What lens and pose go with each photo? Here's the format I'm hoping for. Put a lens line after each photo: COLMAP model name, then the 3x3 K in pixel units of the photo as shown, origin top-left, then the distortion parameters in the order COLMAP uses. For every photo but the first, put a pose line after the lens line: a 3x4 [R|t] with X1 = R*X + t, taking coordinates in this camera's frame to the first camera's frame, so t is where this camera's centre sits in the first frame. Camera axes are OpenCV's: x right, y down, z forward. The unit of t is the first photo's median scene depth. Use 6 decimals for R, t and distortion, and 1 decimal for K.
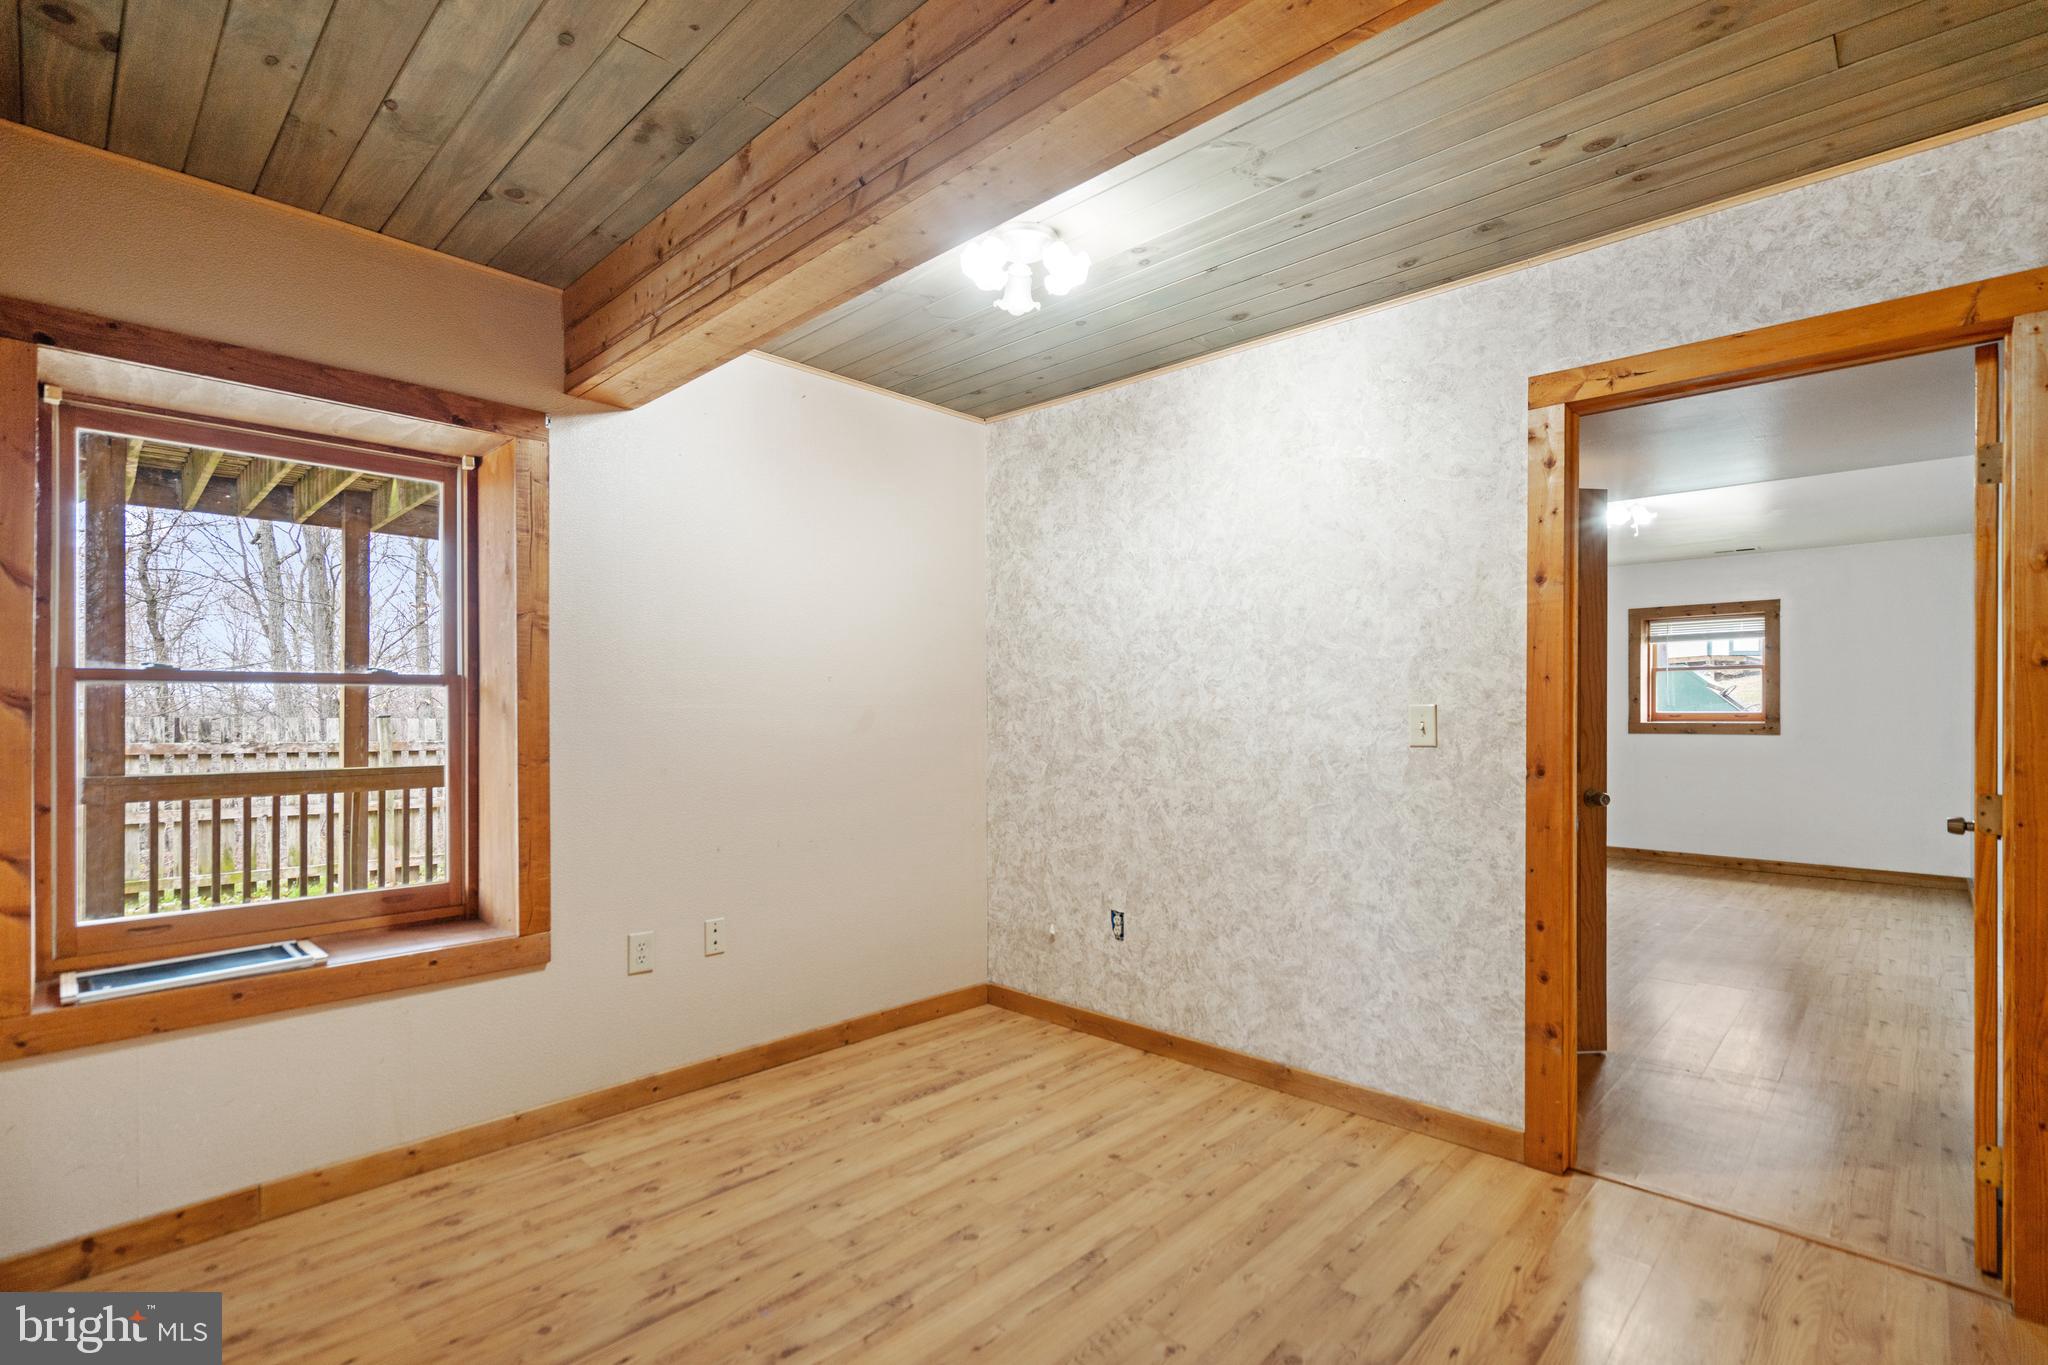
lens RADIAL K [[954.1, 0, 1016.7], [0, 954.1, 697.2], [0, 0, 1]] dist [-0.003764, 0.003625]
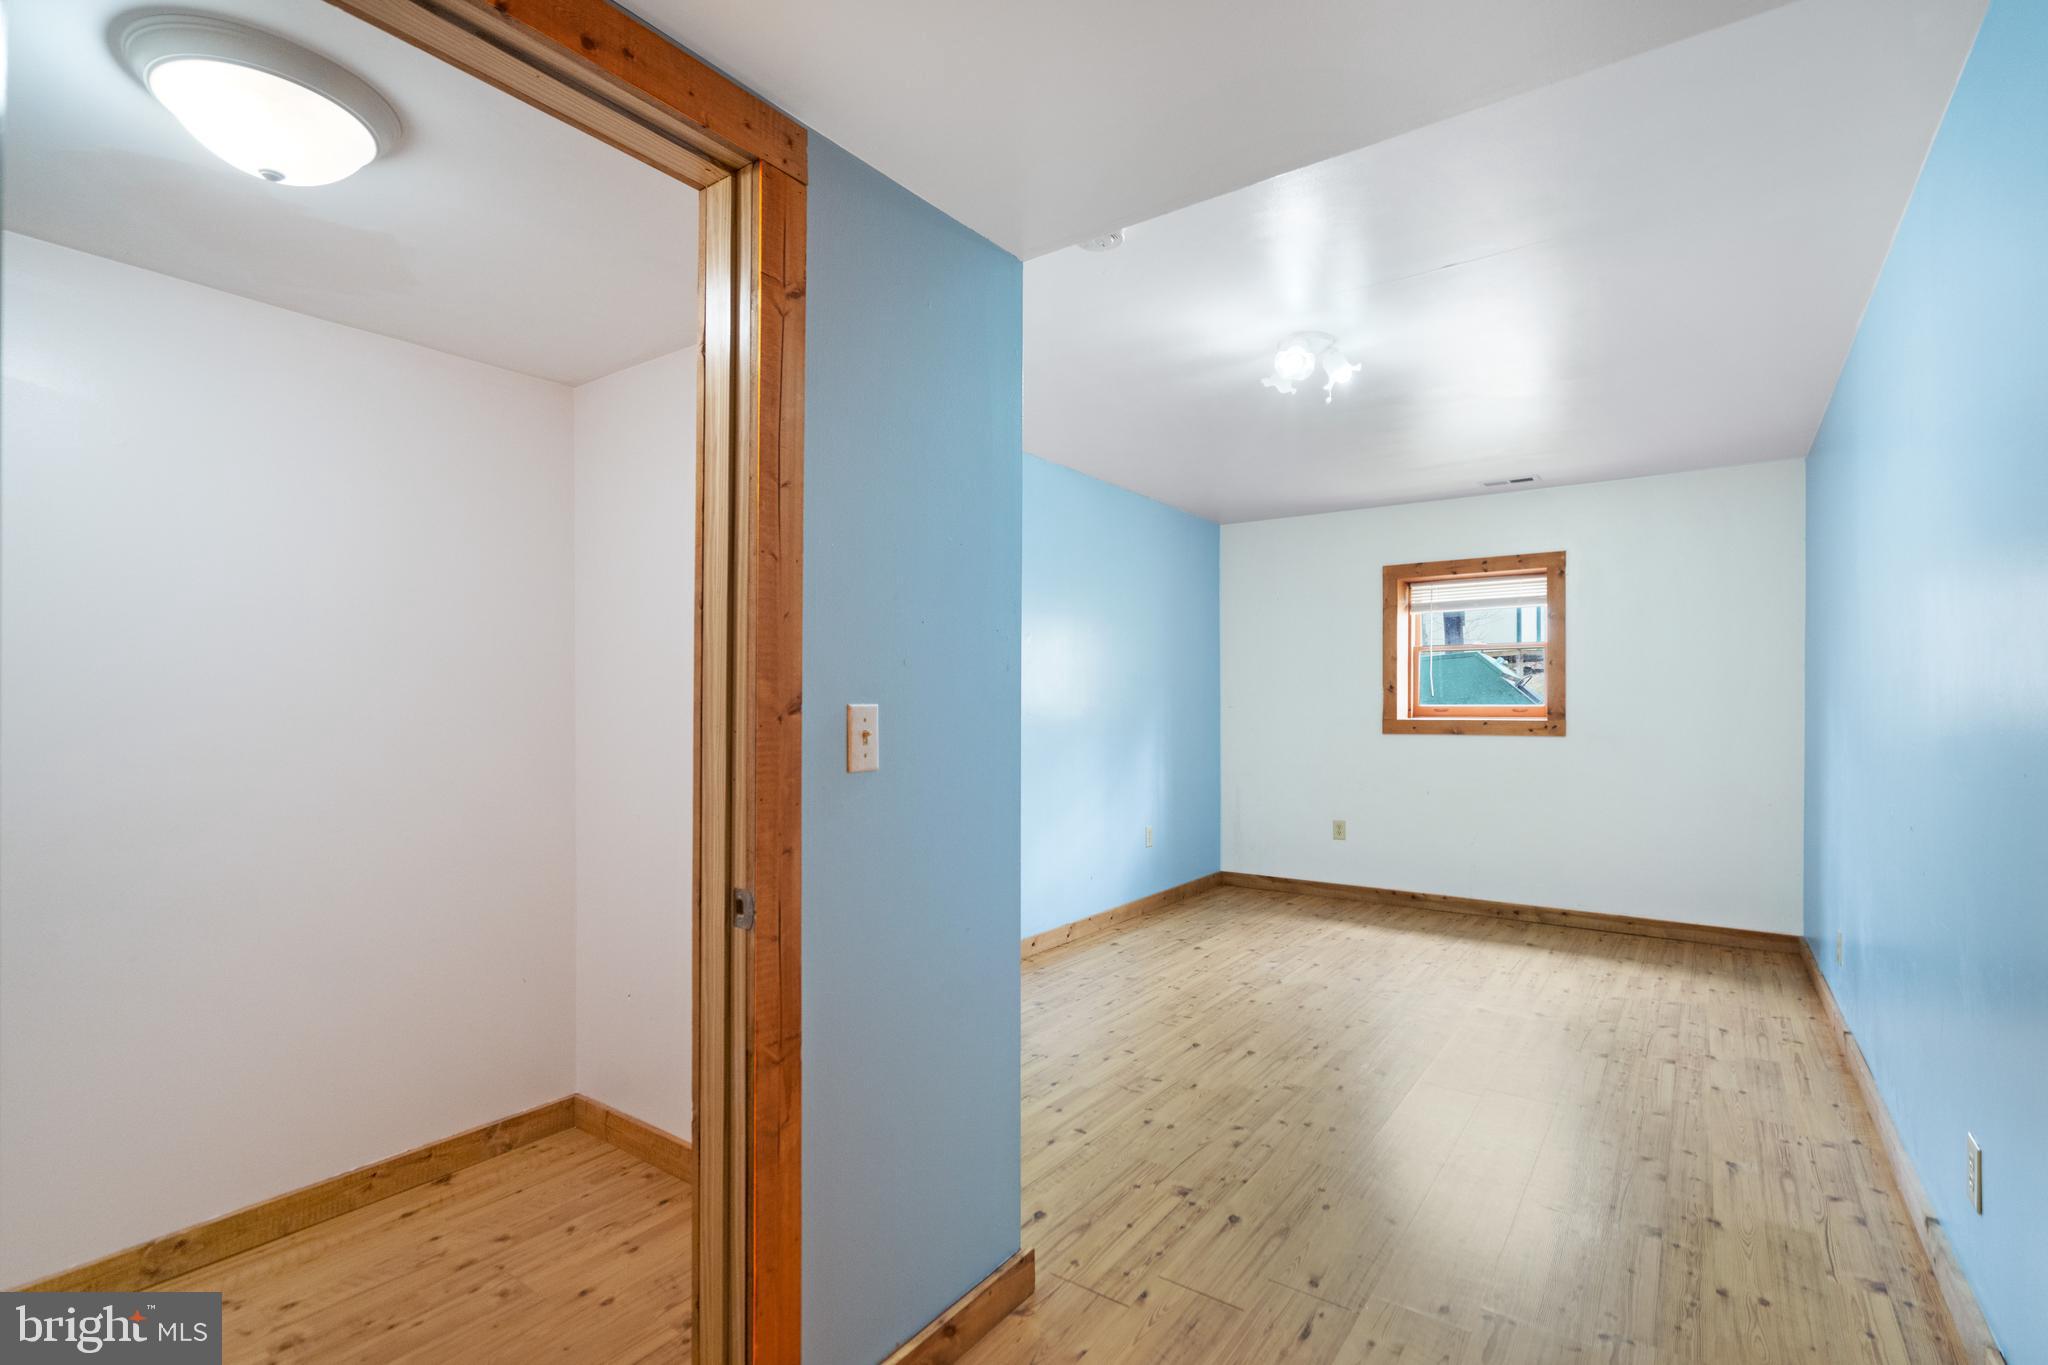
lens RADIAL K [[954.1, 0, 1025.4], [0, 954.1, 687.0], [0, 0, 1]] dist [-0.003764, 0.003625]
pose [[0.989127, 0.001711, 0.147054, 0.274551], [-0.001271, 0.999994, -0.003085, 0.004331], [-0.147058, 0.002865, 0.989124, 0.327229]]
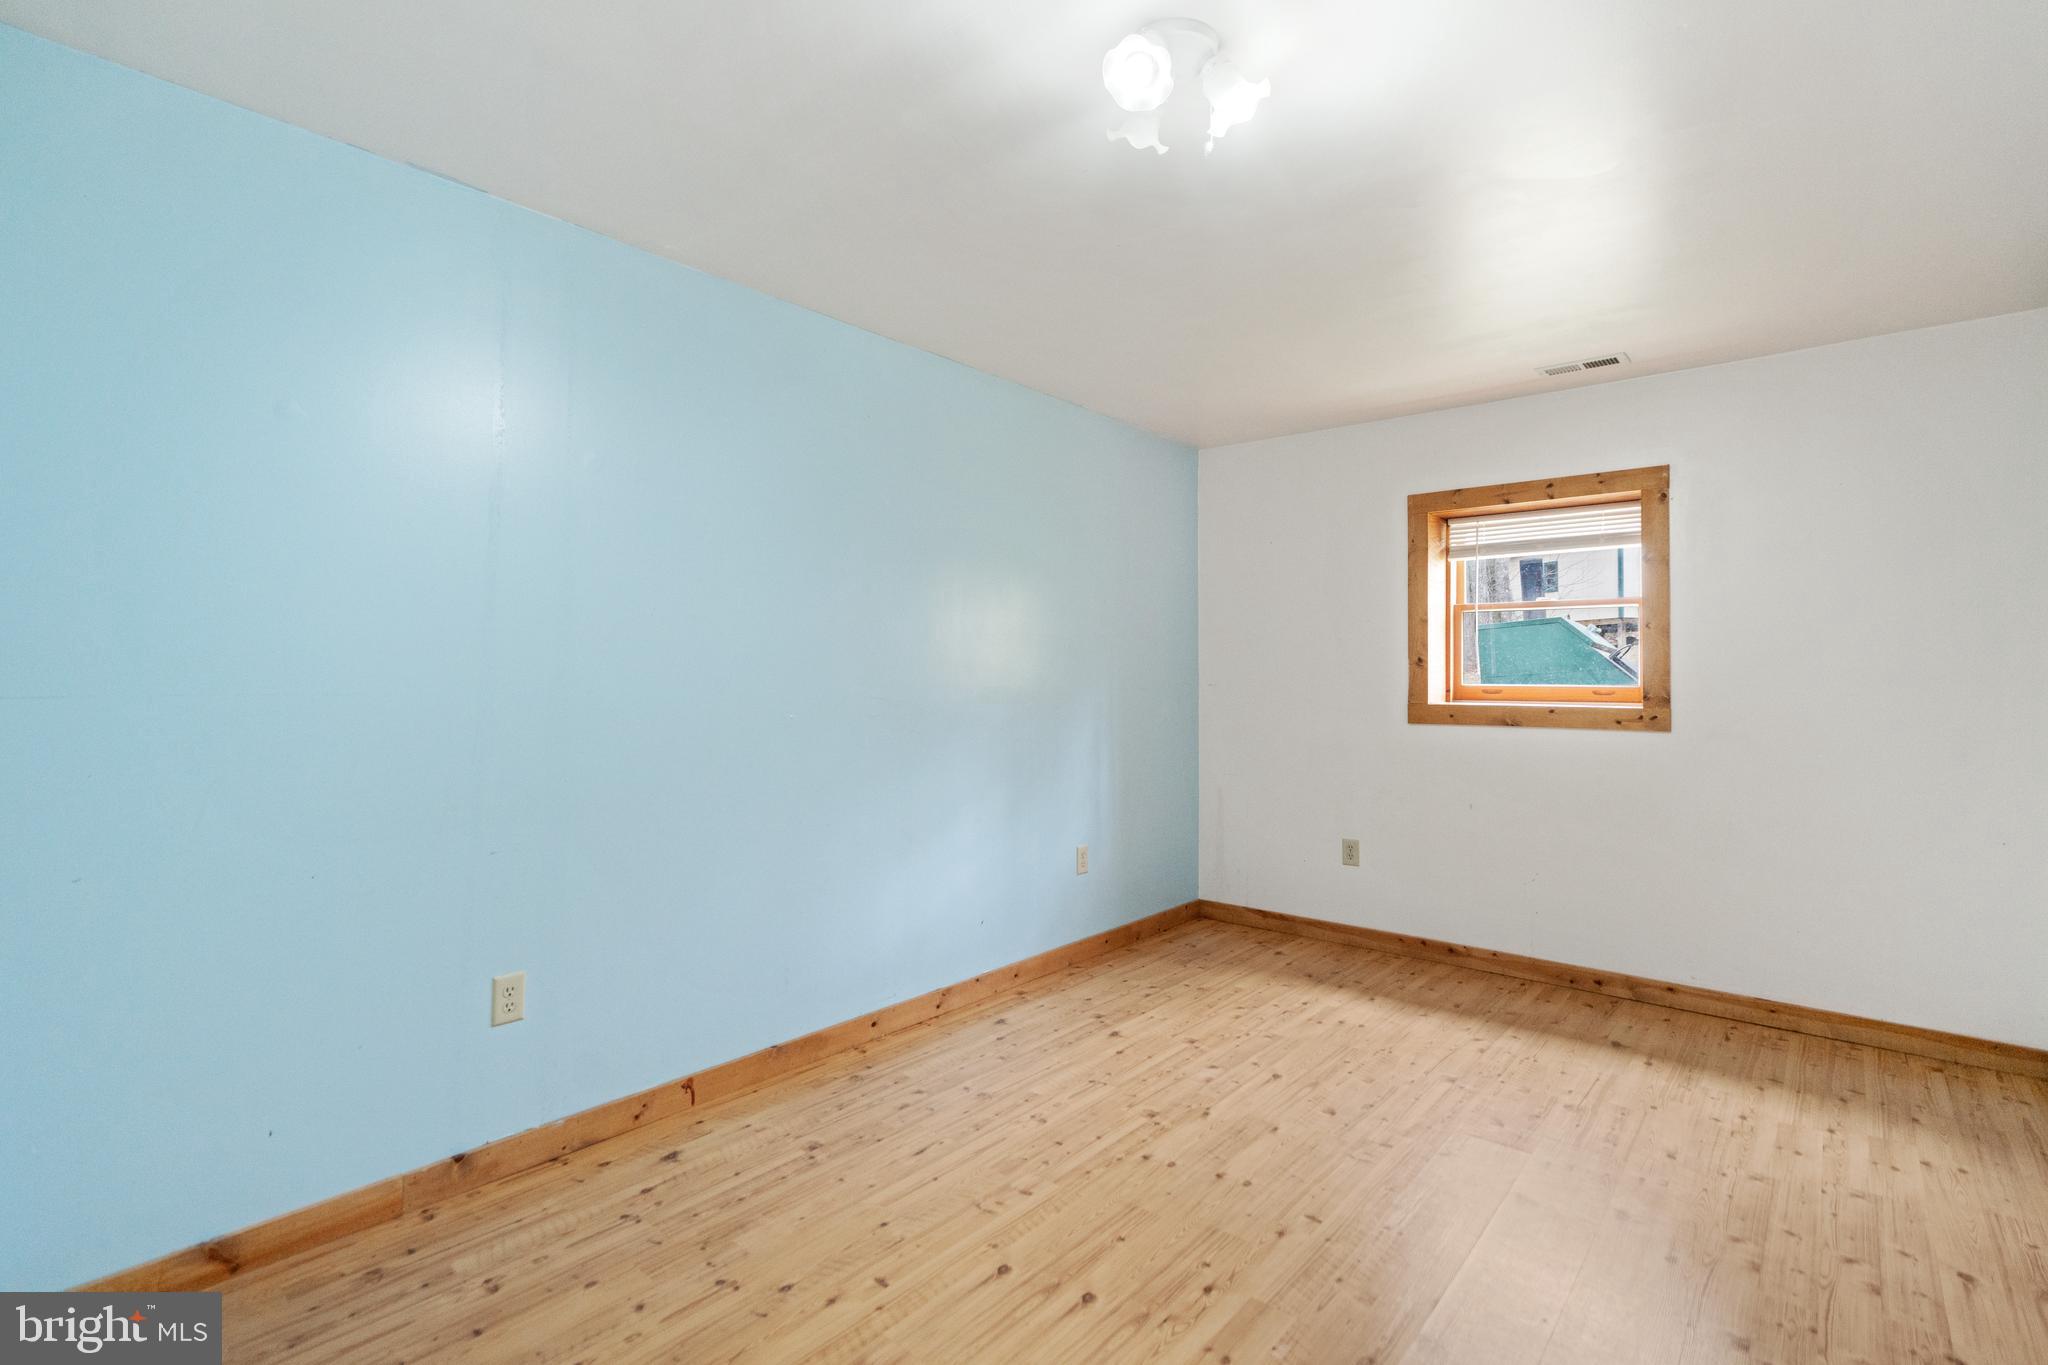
lens RADIAL K [[954.1, 0, 1023.4], [0, 954.1, 644.1], [0, 0, 1]] dist [-0.003764, 0.003625]
pose [[0.998084, 0.005767, 0.061596, 0.413539], [-0.004766, 0.999854, -0.016384, 0.002573], [-0.061682, 0.016059, 0.997967, 0.500071]]
